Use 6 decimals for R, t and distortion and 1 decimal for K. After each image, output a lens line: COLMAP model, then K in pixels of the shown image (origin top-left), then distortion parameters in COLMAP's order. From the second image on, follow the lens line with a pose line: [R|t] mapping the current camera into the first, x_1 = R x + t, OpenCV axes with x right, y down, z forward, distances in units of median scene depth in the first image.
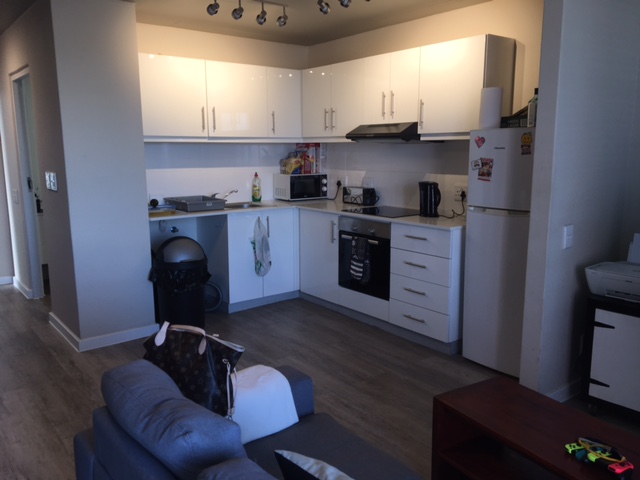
lens RADIAL K [[547.0, 0, 323.7], [0, 547.0, 243.9], [0, 0, 1]] dist [0.093747, -0.101251]
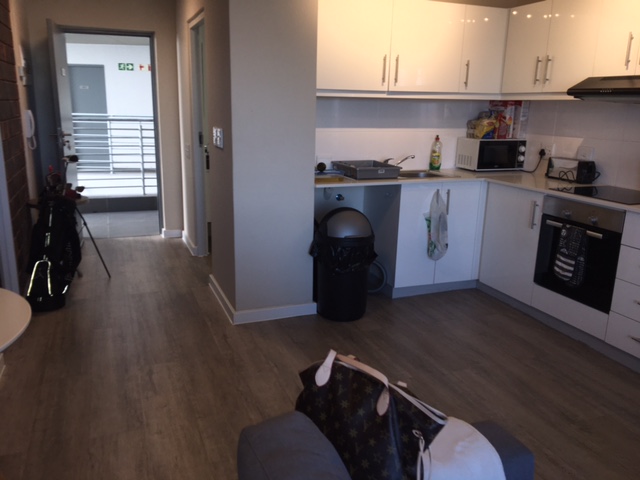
lens RADIAL K [[547.0, 0, 315.3], [0, 547.0, 239.2], [0, 0, 1]] dist [0.093747, -0.101251]
pose [[0.953839, 0.095382, -0.284770, -0.055460], [-0.077865, 0.994343, 0.072242, -0.021554], [0.290050, -0.046733, 0.955870, 0.153056]]
